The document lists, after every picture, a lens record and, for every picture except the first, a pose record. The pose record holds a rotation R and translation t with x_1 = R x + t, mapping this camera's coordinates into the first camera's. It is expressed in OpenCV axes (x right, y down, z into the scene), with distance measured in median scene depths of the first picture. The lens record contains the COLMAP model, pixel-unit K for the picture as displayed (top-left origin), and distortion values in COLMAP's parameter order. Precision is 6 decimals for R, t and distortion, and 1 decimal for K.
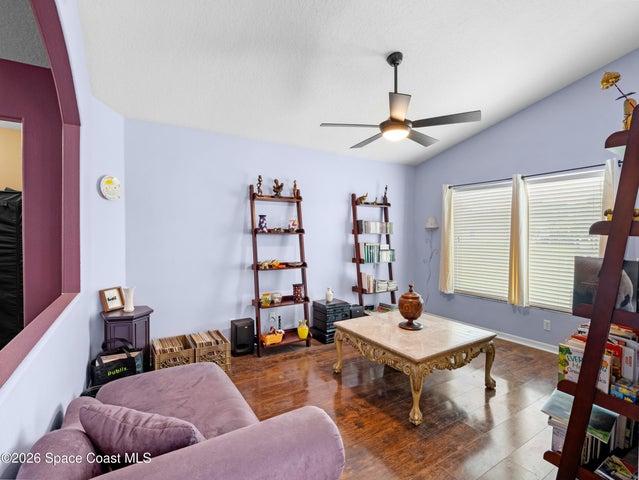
lens RADIAL K [[309.9, 0, 317.1], [0, 309.9, 237.3], [0, 0, 1]] dist [-0.012167, -0.001893]
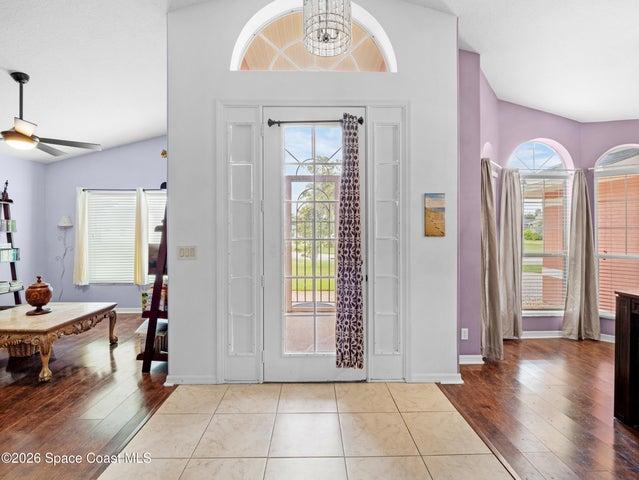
lens RADIAL K [[309.9, 0, 317.9], [0, 309.9, 232.3], [0, 0, 1]] dist [-0.012167, -0.001893]
pose [[0.519868, -0.005090, 0.854231, -0.100038], [0.012582, 0.999919, -0.001699, 0.003914], [-0.854154, 0.011631, 0.519890, -0.368696]]
